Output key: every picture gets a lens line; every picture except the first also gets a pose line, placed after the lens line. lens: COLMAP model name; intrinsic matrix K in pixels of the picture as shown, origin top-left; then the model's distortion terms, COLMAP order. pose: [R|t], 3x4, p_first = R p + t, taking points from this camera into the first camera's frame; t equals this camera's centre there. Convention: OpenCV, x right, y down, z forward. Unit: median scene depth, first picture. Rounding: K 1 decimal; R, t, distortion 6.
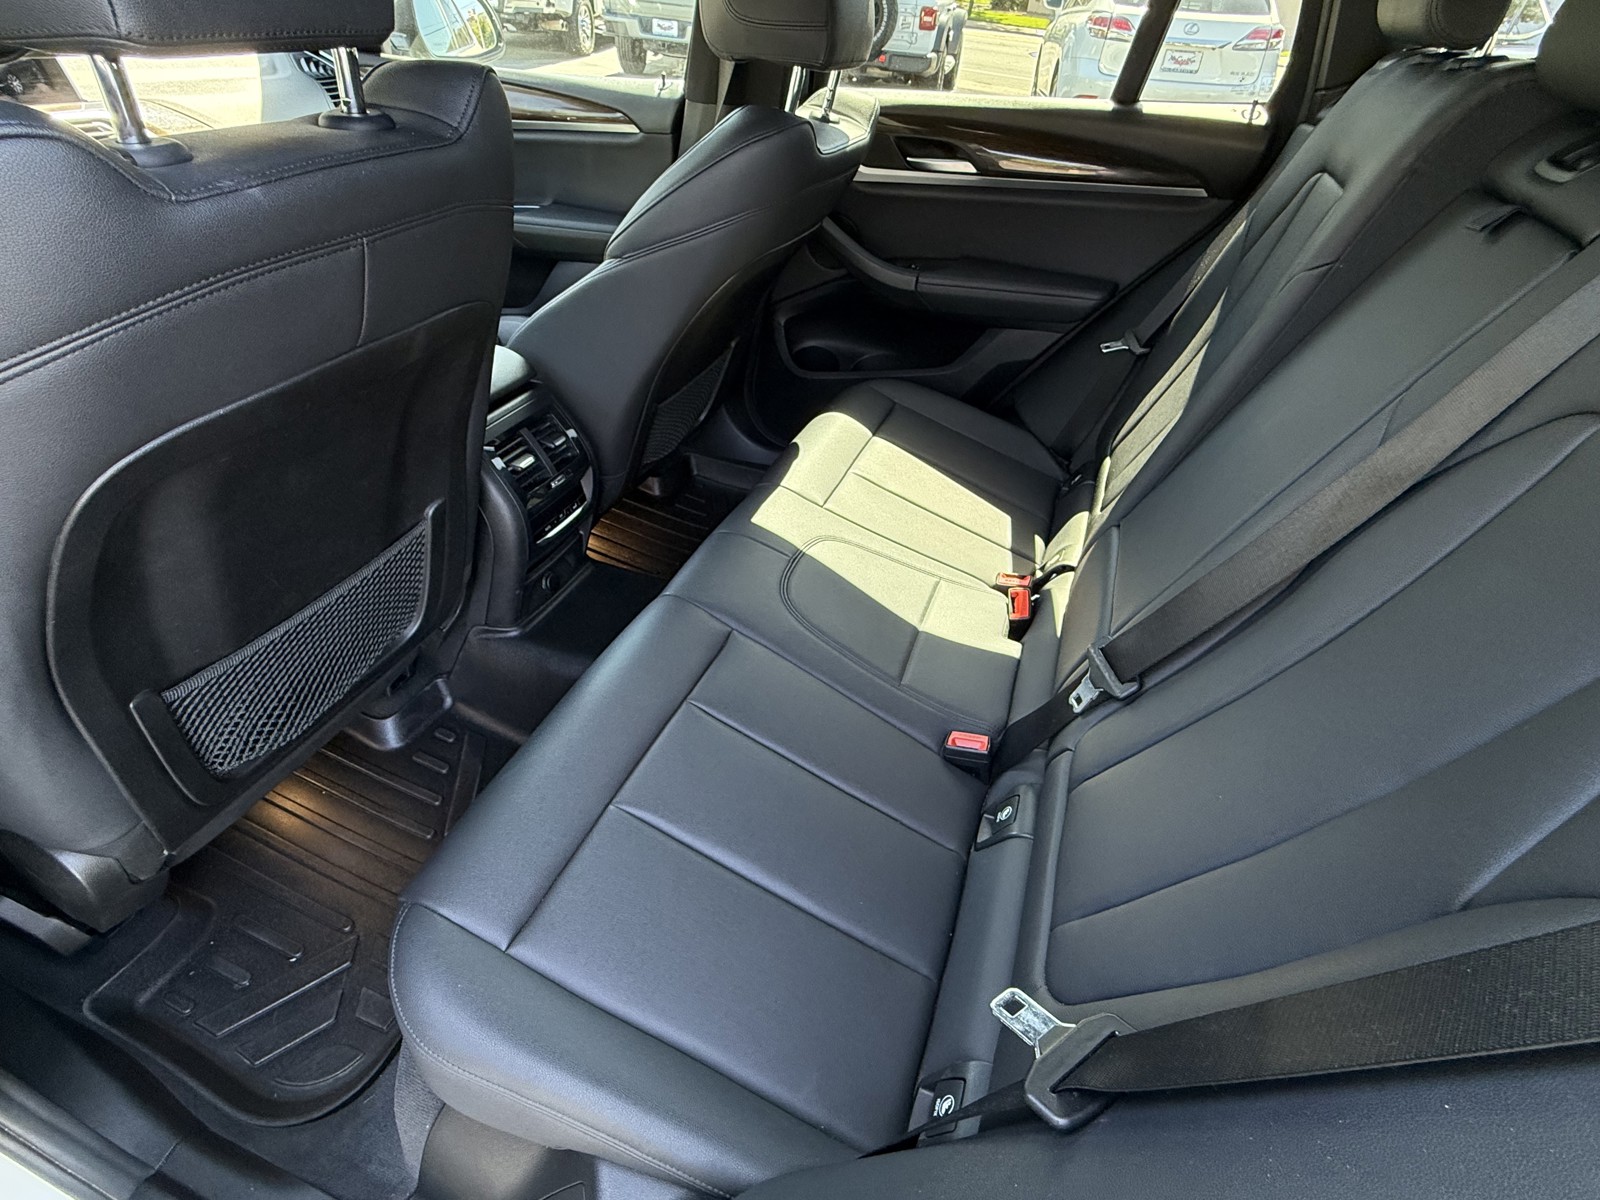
lens RADIAL K [[809.7, 0, 800.0], [0, 809.7, 600.0], [0, 0, 1]] dist [-0.000285, 0.001241]
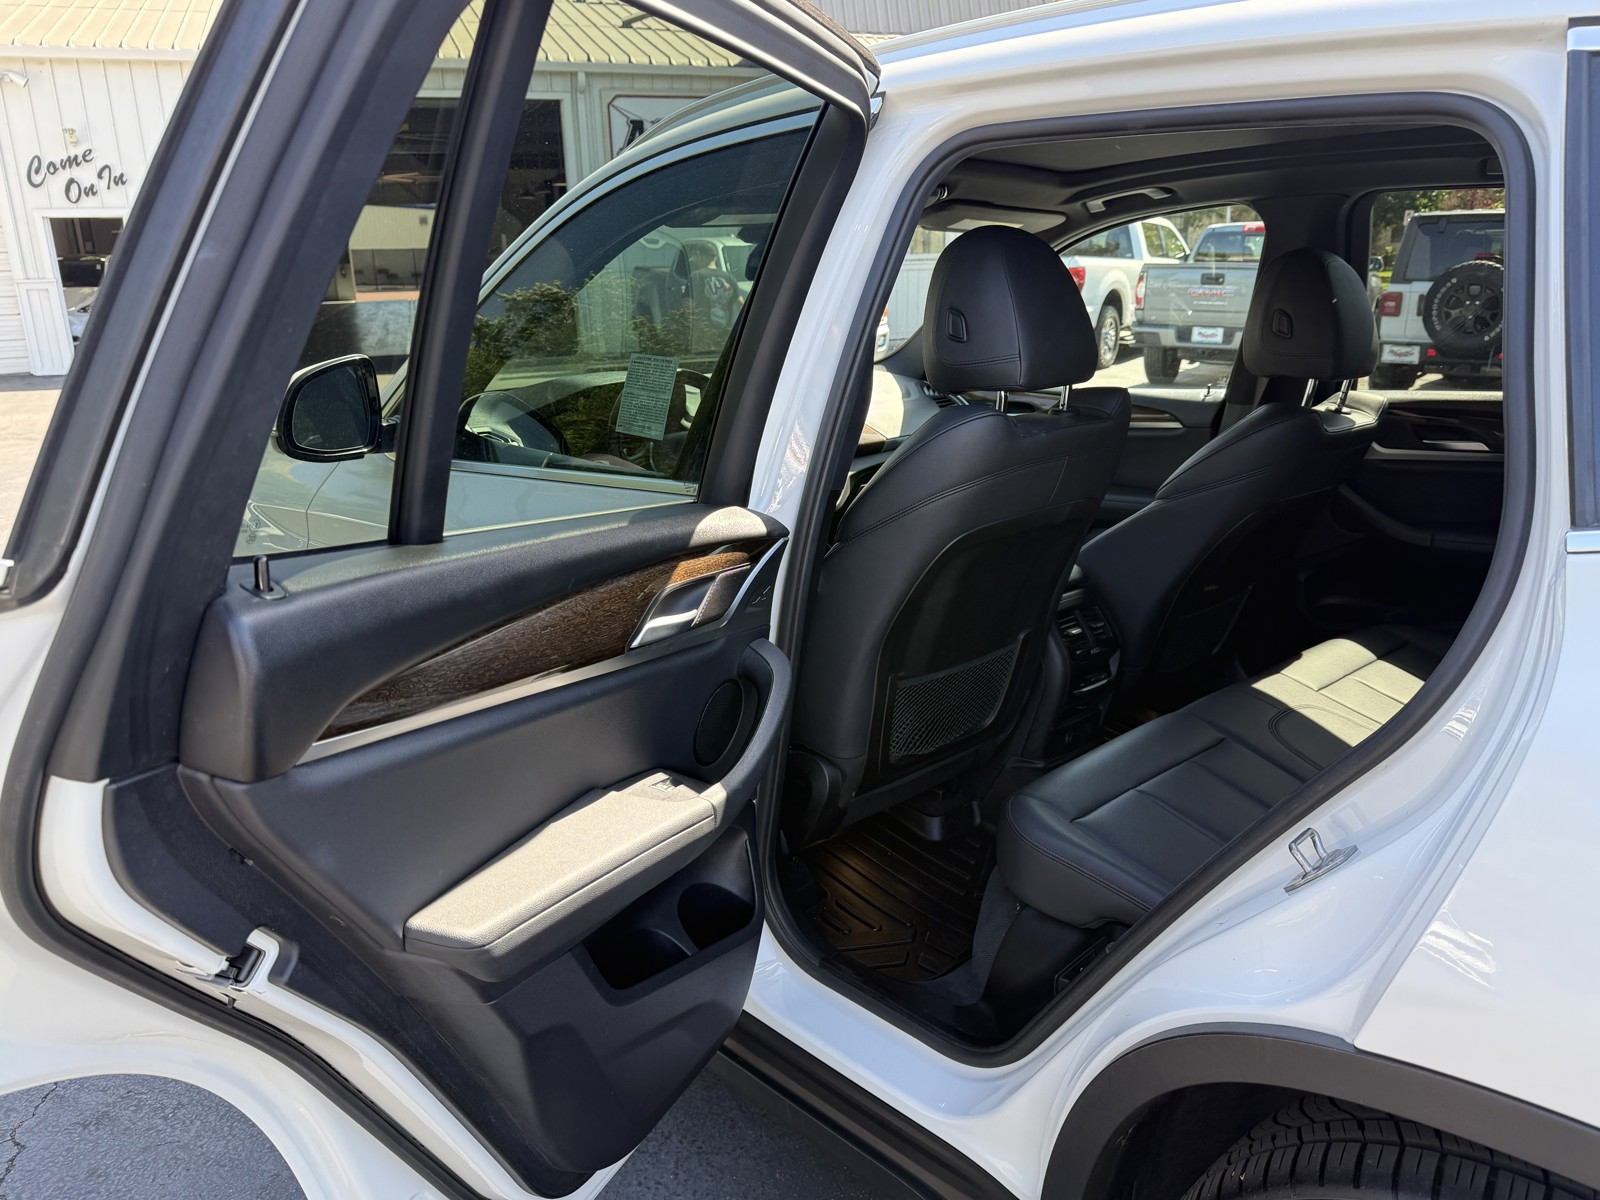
lens RADIAL K [[1153.7, 0, 795.3], [0, 1153.7, 594.2], [0, 0, 1]] dist [0.110480, -0.191769]
pose [[0.892436, 0.049808, -0.448416, 0.094432], [-0.220225, 0.915534, -0.336597, 0.434043], [0.393775, 0.399144, 0.828025, -0.680944]]
